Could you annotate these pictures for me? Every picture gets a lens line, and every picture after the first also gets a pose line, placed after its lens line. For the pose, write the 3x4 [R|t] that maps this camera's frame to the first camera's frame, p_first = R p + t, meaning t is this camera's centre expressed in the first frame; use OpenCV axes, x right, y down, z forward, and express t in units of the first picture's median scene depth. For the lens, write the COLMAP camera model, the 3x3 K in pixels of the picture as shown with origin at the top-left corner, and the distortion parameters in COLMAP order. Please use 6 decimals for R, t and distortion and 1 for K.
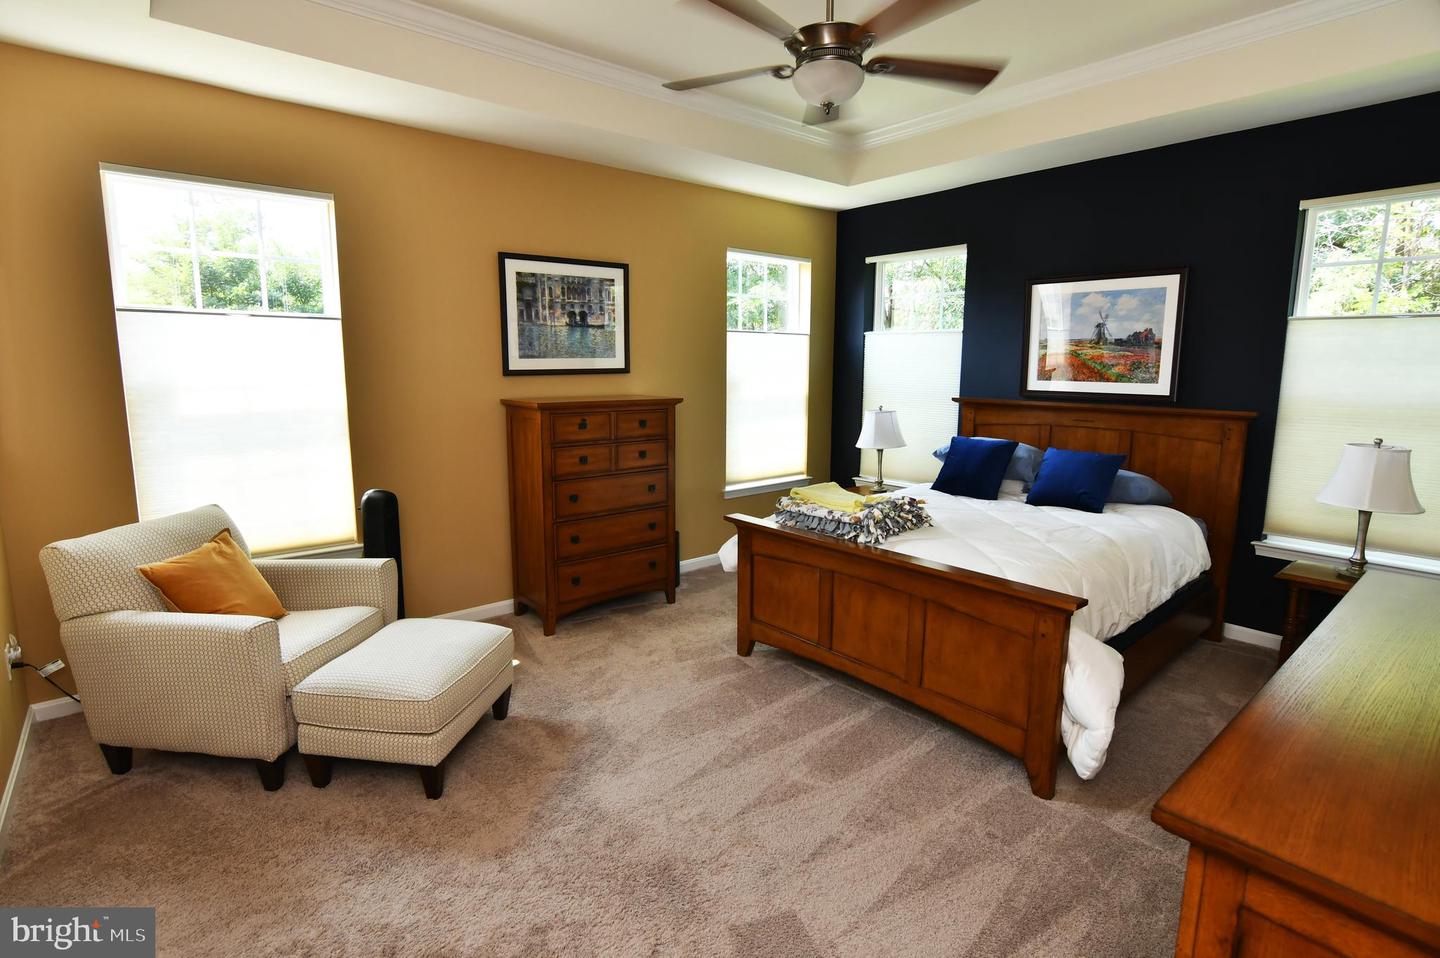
lens RADIAL K [[700.0, 0, 719.3], [0, 700.0, 471.8], [0, 0, 1]] dist [-0.030950, 0.008175]
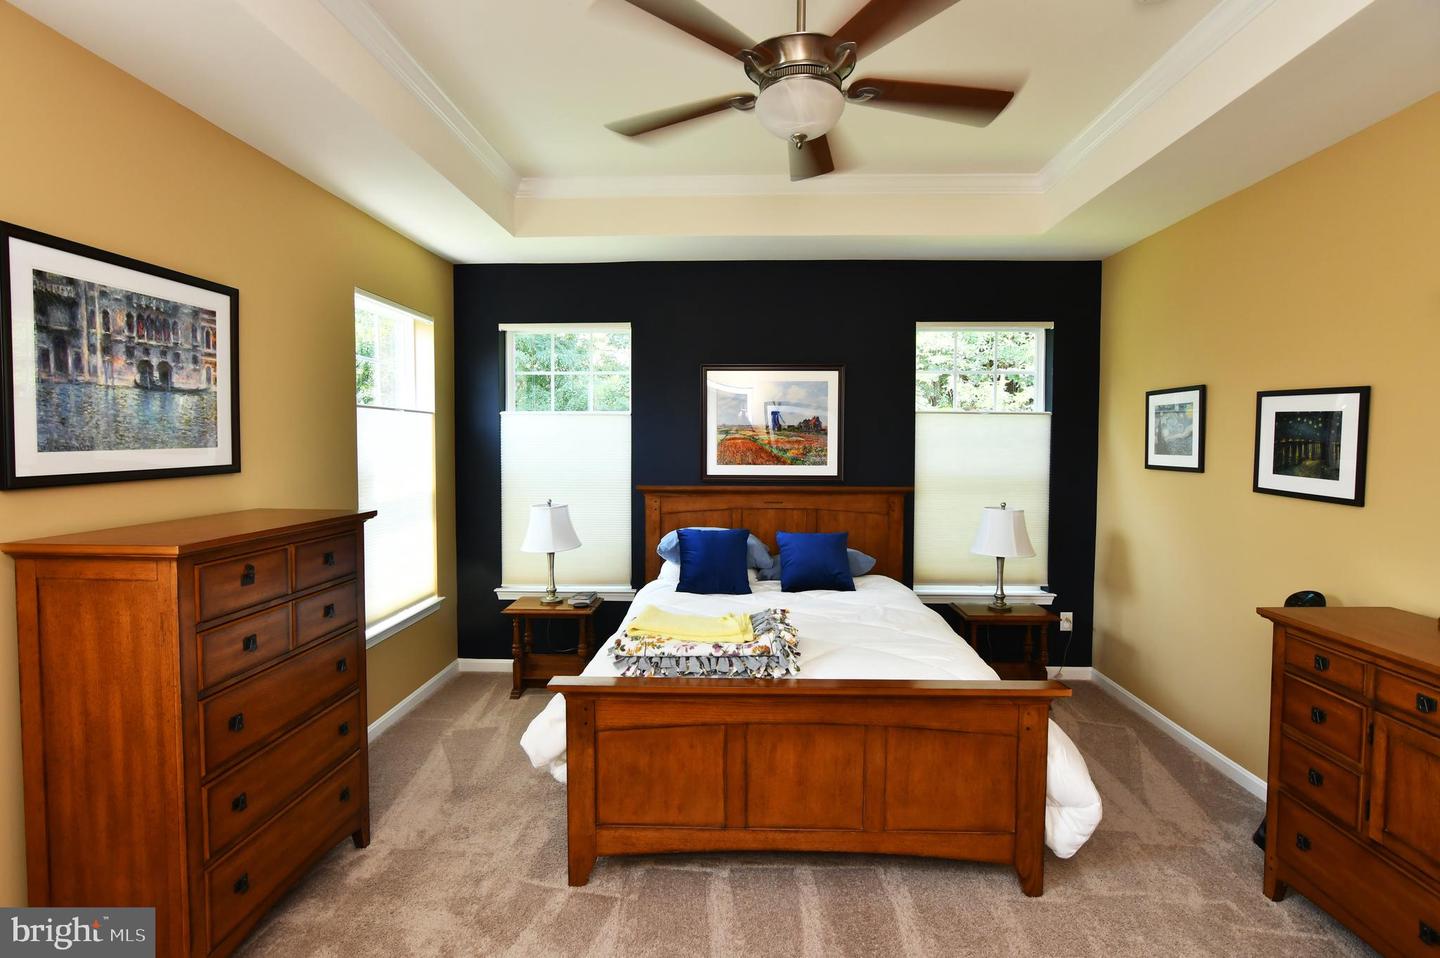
lens RADIAL K [[700.0, 0, 718.3], [0, 700.0, 472.0], [0, 0, 1]] dist [-0.030950, 0.008175]
pose [[0.673841, -0.034916, 0.738051, -0.318517], [0.115913, 0.991510, -0.058921, -0.069315], [-0.729727, 0.125253, 0.672168, 0.362132]]
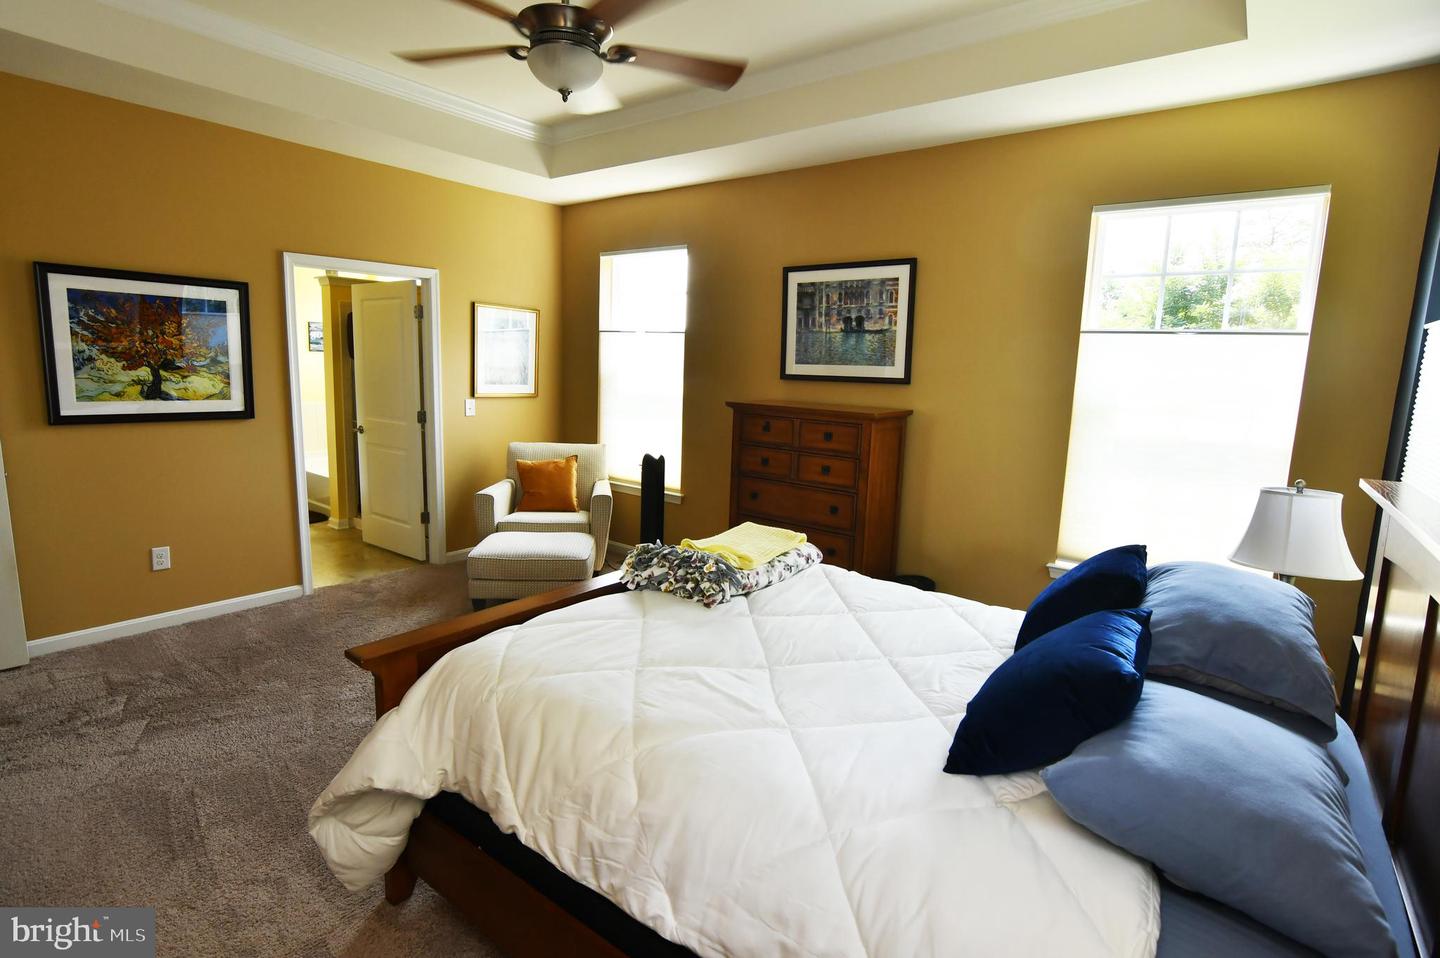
lens RADIAL K [[700.0, 0, 714.6], [0, 700.0, 473.7], [0, 0, 1]] dist [-0.030950, 0.008175]
pose [[0.202956, 0.158810, -0.966224, 0.751530], [-0.184800, 0.975240, 0.121475, -0.105683], [0.961591, 0.153904, 0.227279, 0.663114]]
